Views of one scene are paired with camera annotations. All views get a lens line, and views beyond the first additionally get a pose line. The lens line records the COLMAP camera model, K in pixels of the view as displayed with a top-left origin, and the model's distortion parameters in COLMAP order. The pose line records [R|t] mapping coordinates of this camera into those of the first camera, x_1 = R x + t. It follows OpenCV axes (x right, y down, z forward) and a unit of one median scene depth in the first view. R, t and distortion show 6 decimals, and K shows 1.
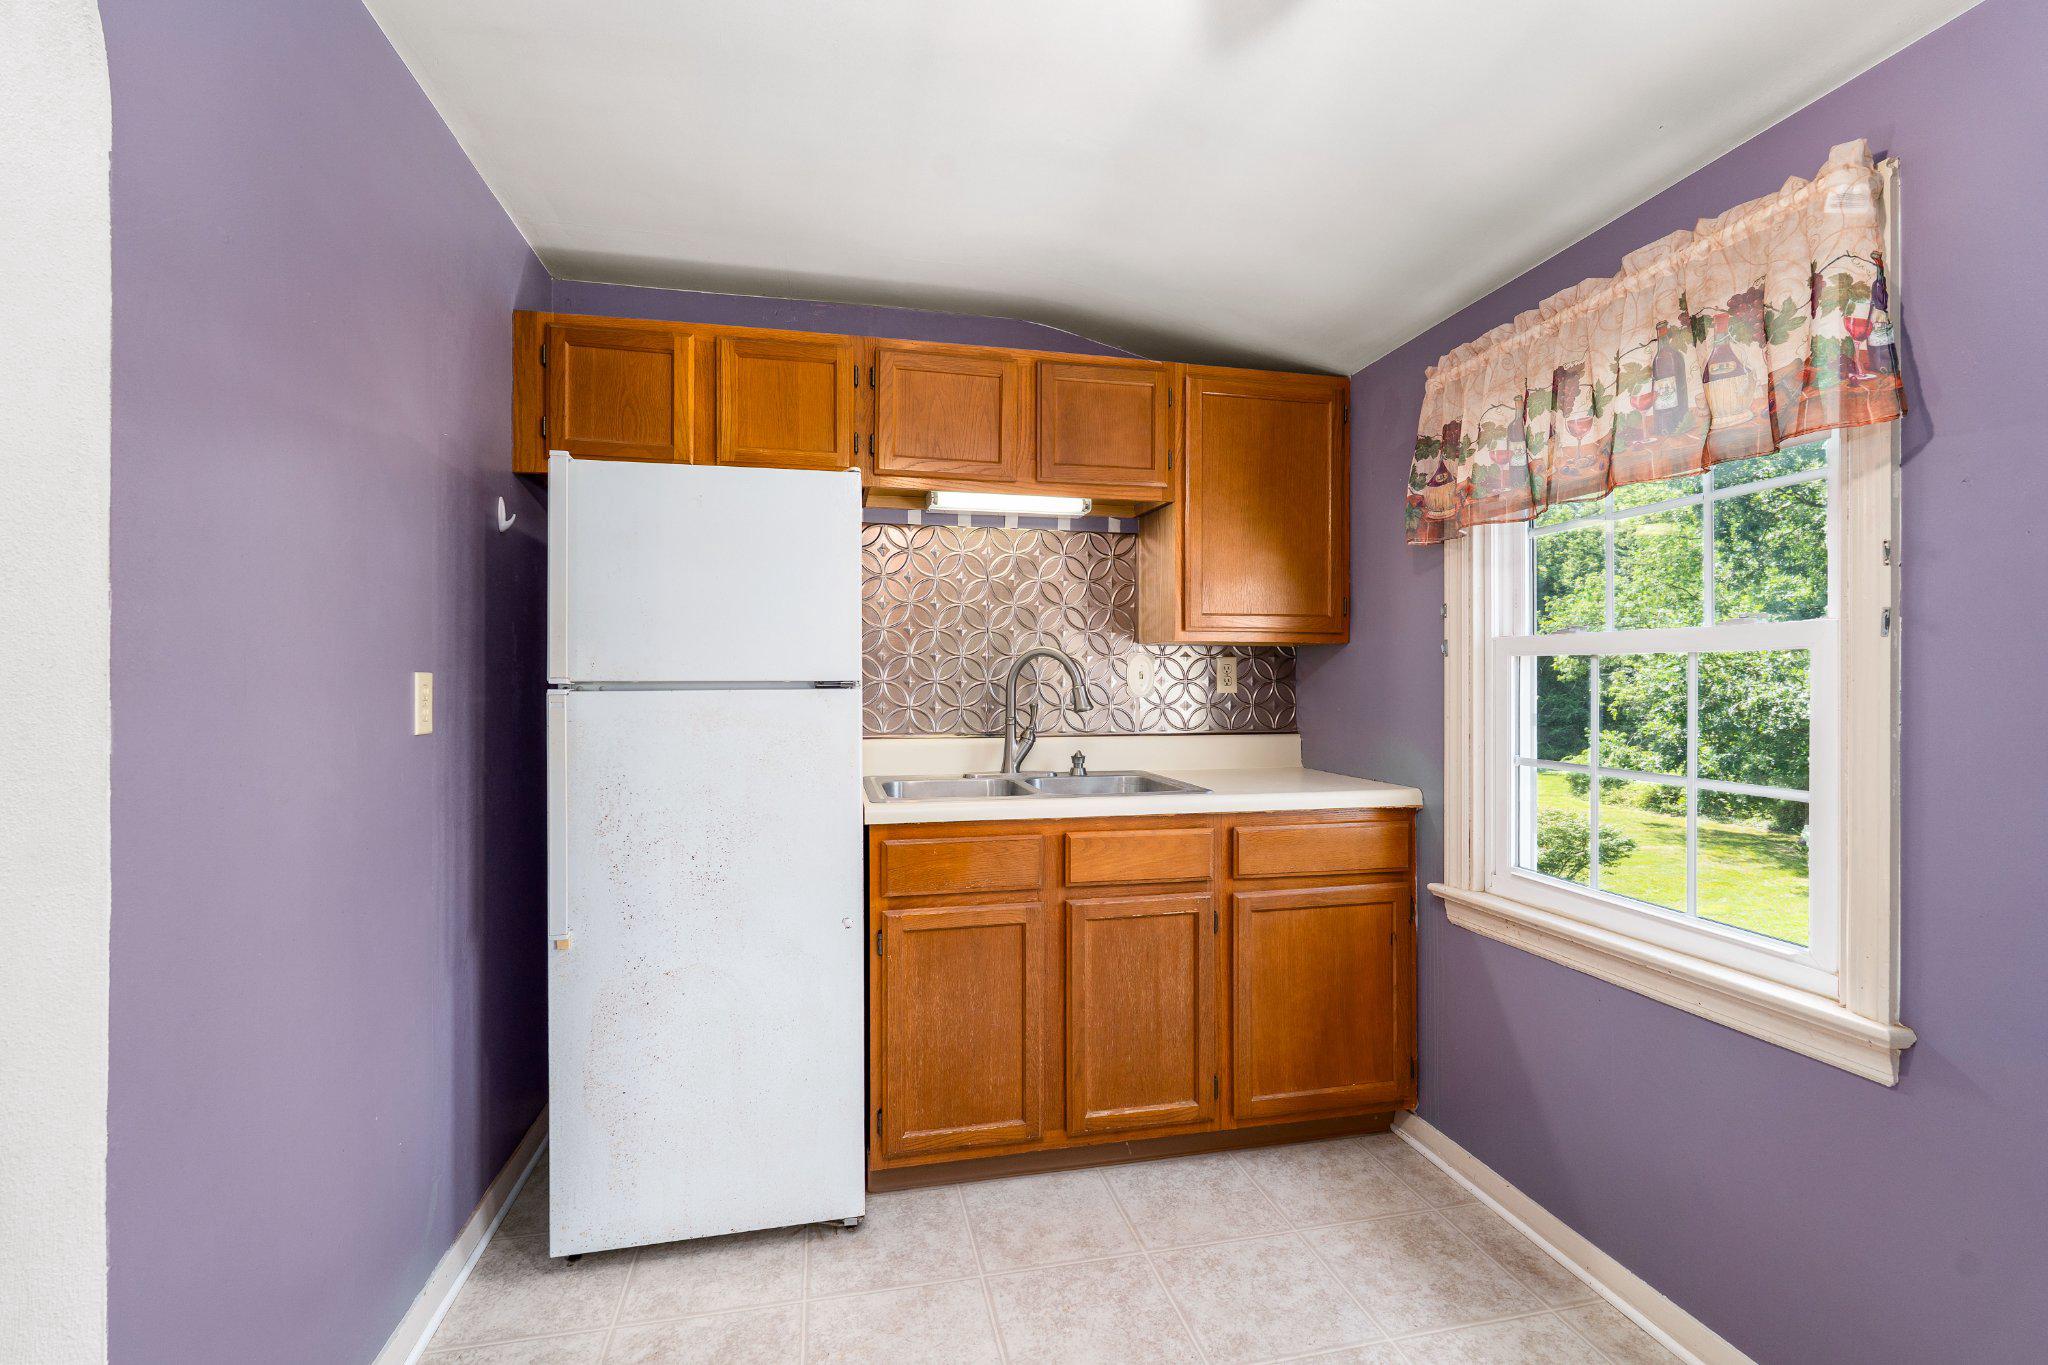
lens RADIAL K [[910.6, 0, 1051.0], [0, 910.6, 685.1], [0, 0, 1]] dist [-0.002087, -0.000488]
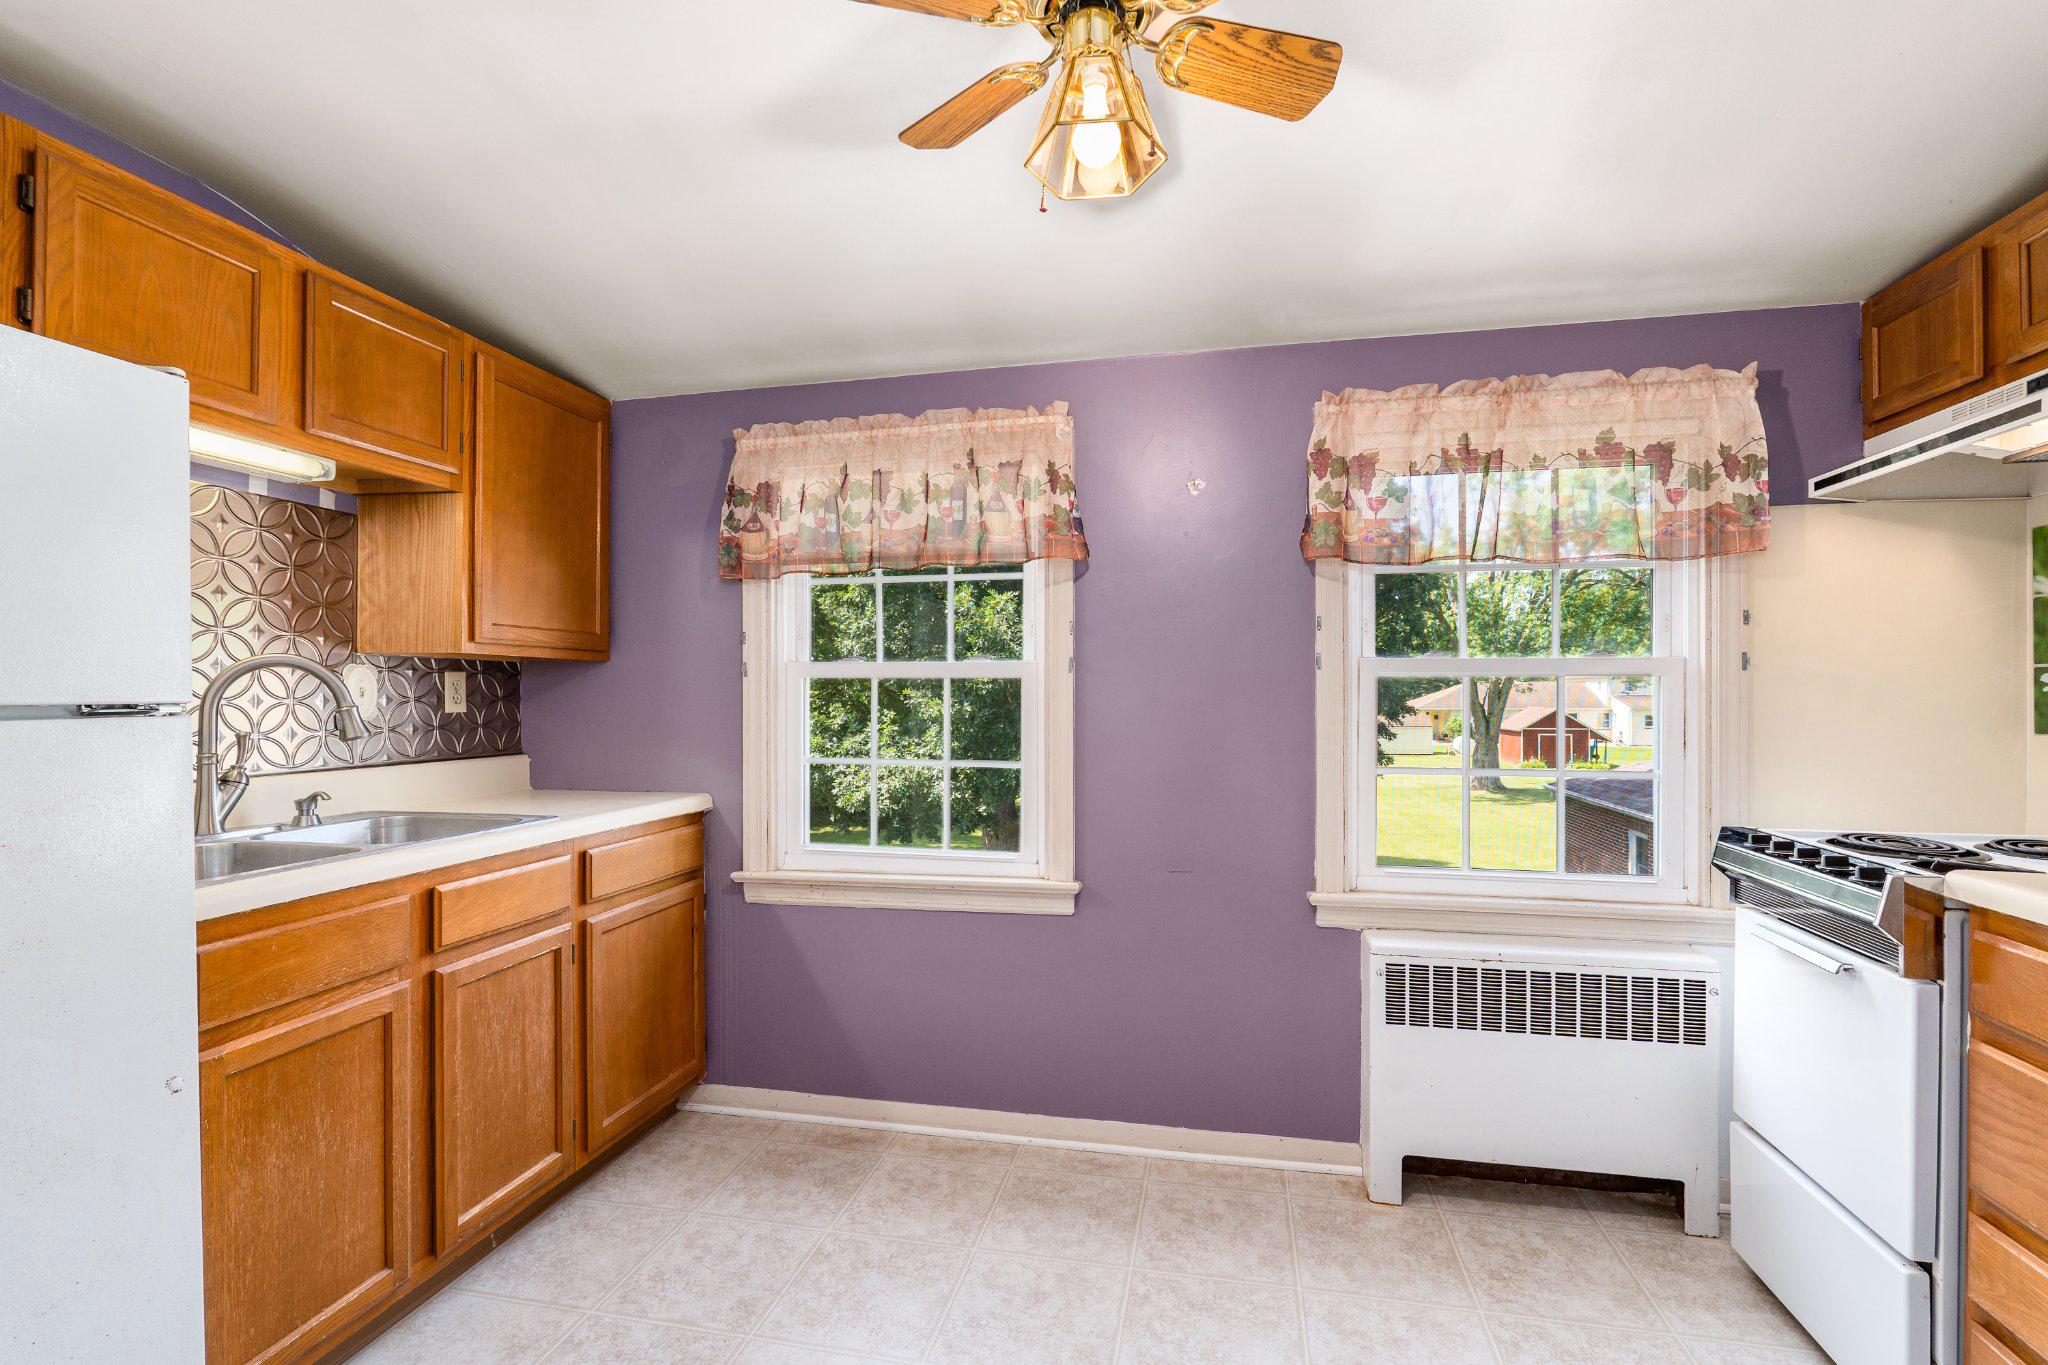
lens RADIAL K [[910.8, 0, 1022.6], [0, 910.8, 695.6], [0, 0, 1]] dist [-0.002027, -0.000712]
pose [[0.431137, -0.004039, 0.902277, -0.477668], [0.007491, 0.999972, 0.000897, -0.005487], [-0.902255, 0.006372, 0.431155, 0.169816]]
